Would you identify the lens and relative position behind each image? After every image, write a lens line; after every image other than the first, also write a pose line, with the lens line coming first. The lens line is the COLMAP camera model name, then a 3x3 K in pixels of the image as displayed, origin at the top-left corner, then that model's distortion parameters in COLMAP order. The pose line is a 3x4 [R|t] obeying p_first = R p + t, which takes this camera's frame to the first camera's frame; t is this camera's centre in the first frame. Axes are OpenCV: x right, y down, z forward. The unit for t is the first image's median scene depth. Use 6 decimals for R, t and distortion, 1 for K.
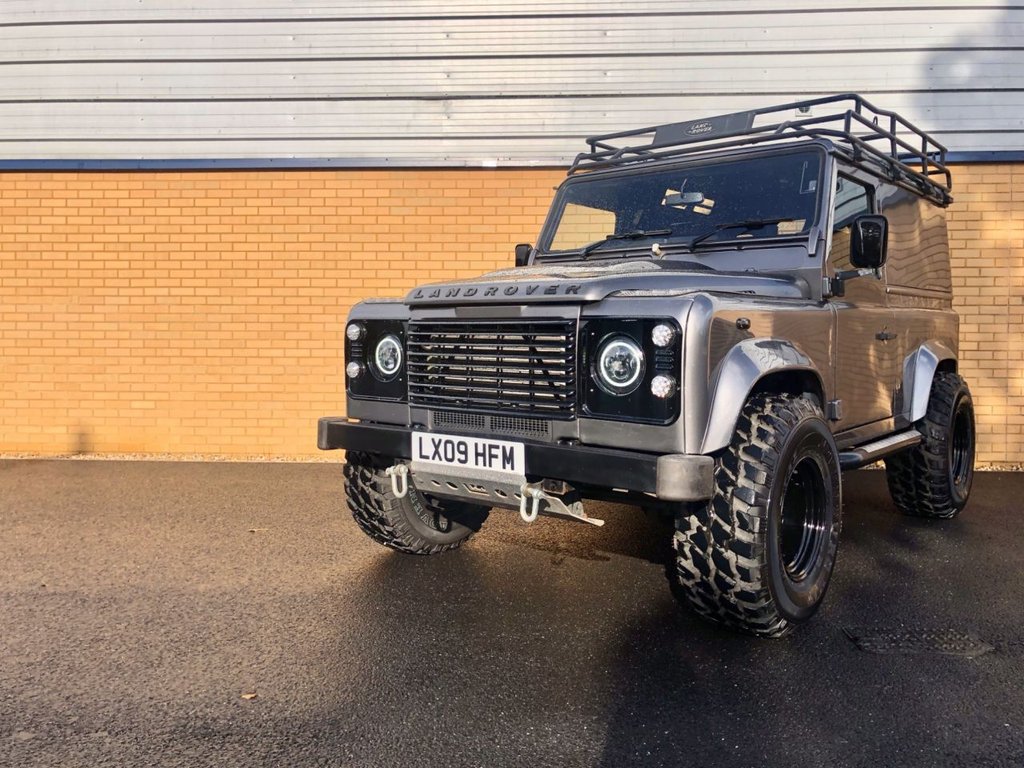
lens RADIAL K [[795.0, 0, 552.0], [0, 795.0, 374.5], [0, 0, 1]] dist [0.081694, -0.157652]
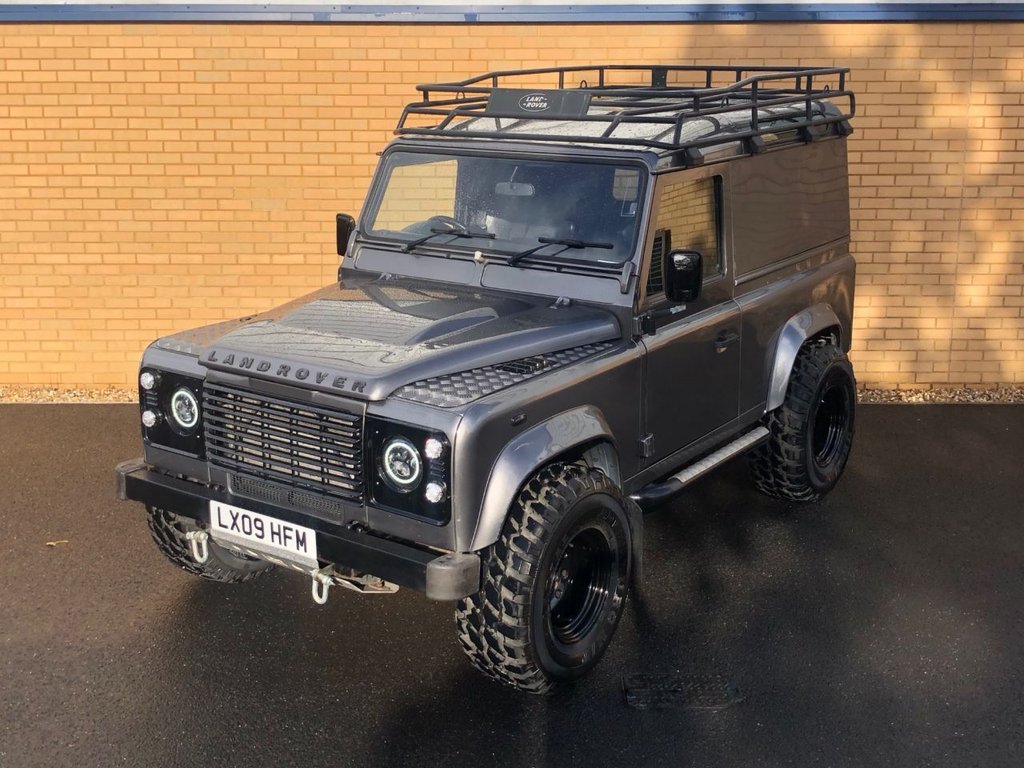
lens RADIAL K [[1132.9, 0, 531.0], [0, 1132.9, 336.3], [0, 0, 1]] dist [0.028009, -0.057753]
pose [[0.998029, -0.012298, 0.061544, 0.051396], [0.002546, 0.987740, 0.156090, -0.127536], [-0.062709, -0.155626, 0.985824, -0.146535]]
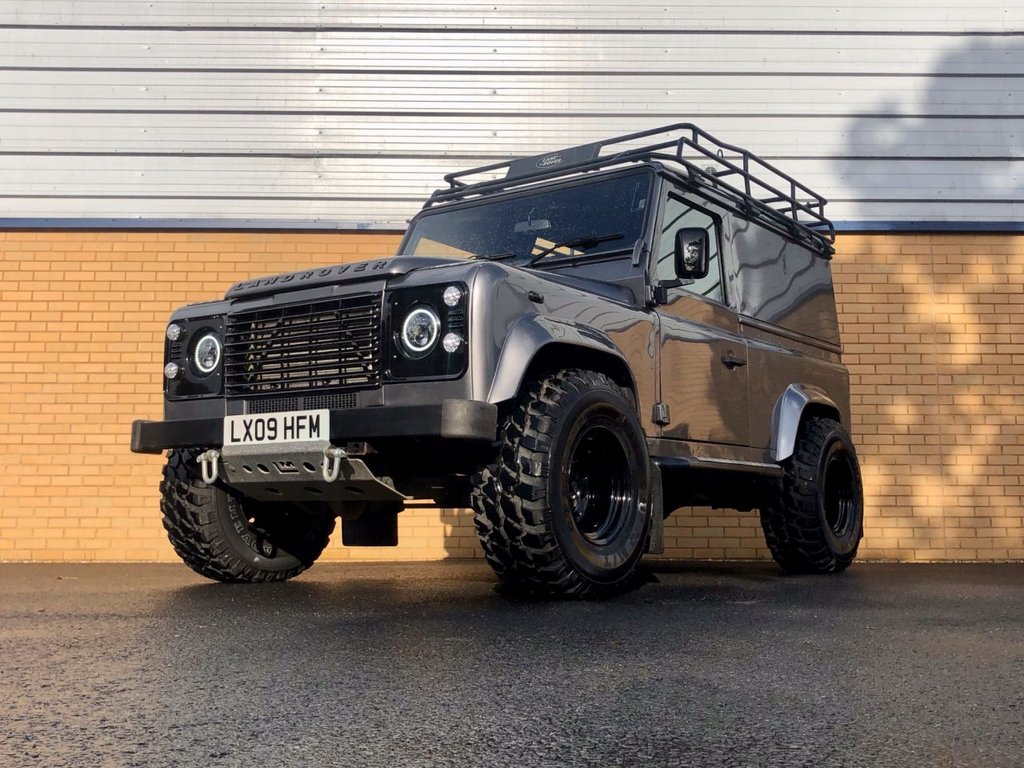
lens RADIAL K [[1002.1, 0, 538.7], [0, 1002.1, 388.1], [0, 0, 1]] dist [0.120224, -0.231456]
pose [[0.998305, 0.002211, 0.058161, 0.051250], [0.006239, 0.989455, -0.144705, 0.079628], [-0.057868, 0.144823, 0.987764, -0.100009]]
